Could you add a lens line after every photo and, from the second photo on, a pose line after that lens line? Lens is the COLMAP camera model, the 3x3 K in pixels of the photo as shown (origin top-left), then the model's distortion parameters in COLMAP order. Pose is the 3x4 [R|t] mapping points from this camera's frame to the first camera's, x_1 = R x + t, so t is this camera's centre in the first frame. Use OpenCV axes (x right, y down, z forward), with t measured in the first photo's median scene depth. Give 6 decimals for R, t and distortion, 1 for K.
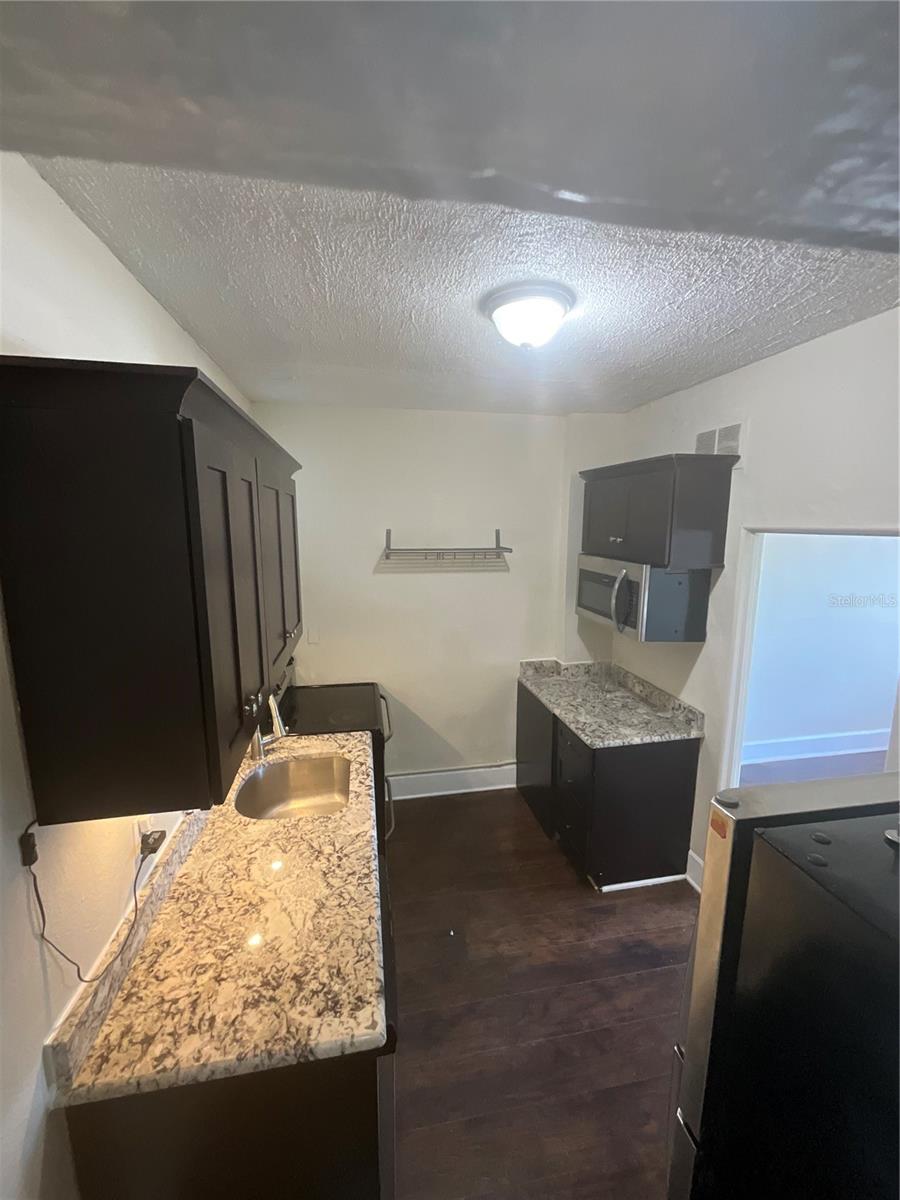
lens RADIAL K [[483.5, 0, 450.0], [0, 483.5, 600.0], [0, 0, 1]] dist [0.000231, -0.000050]
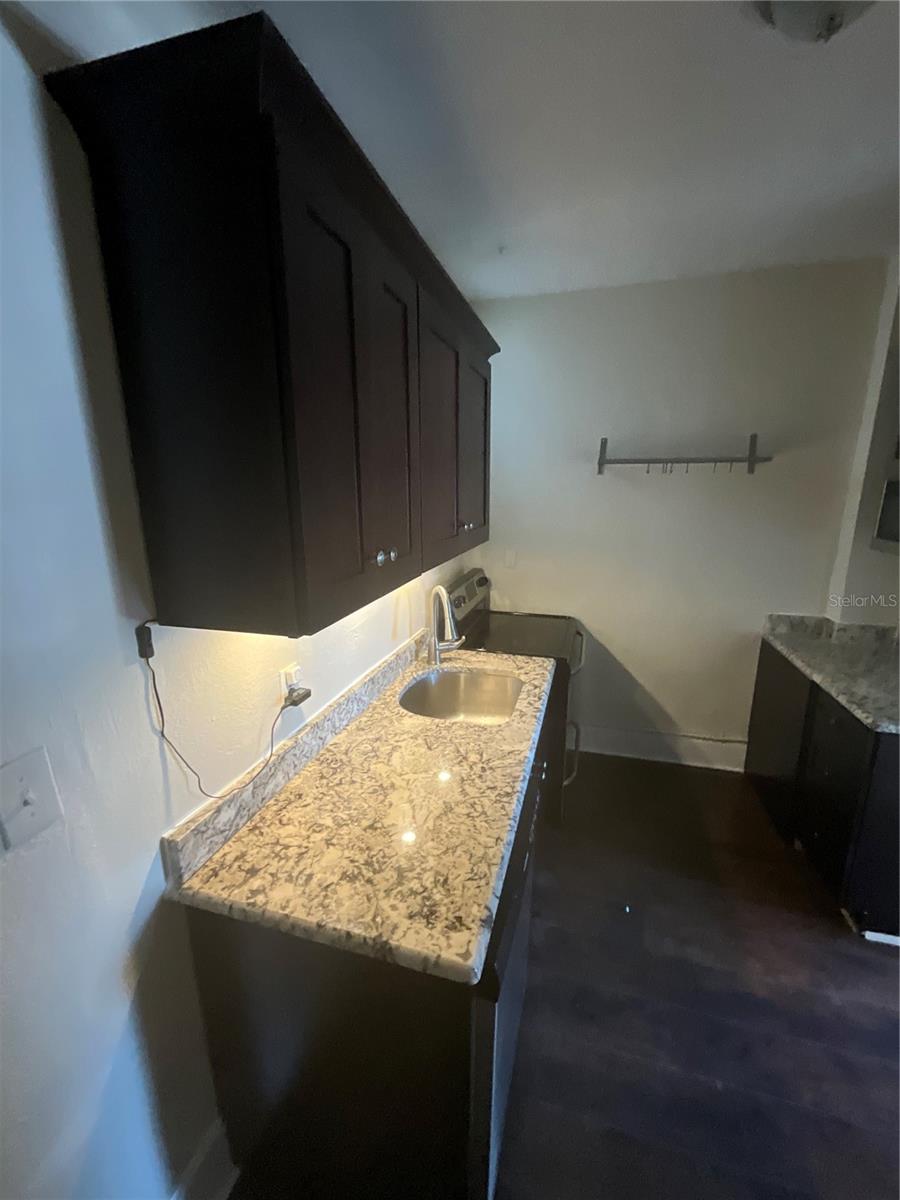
lens RADIAL K [[490.4, 0, 450.0], [0, 490.4, 600.0], [0, 0, 1]] dist [-0.033632, 0.024562]
pose [[0.892084, 0.099175, -0.440853, 0.077746], [-0.067426, 0.993911, 0.087152, 0.177862], [0.446812, -0.048022, 0.893338, 0.231860]]
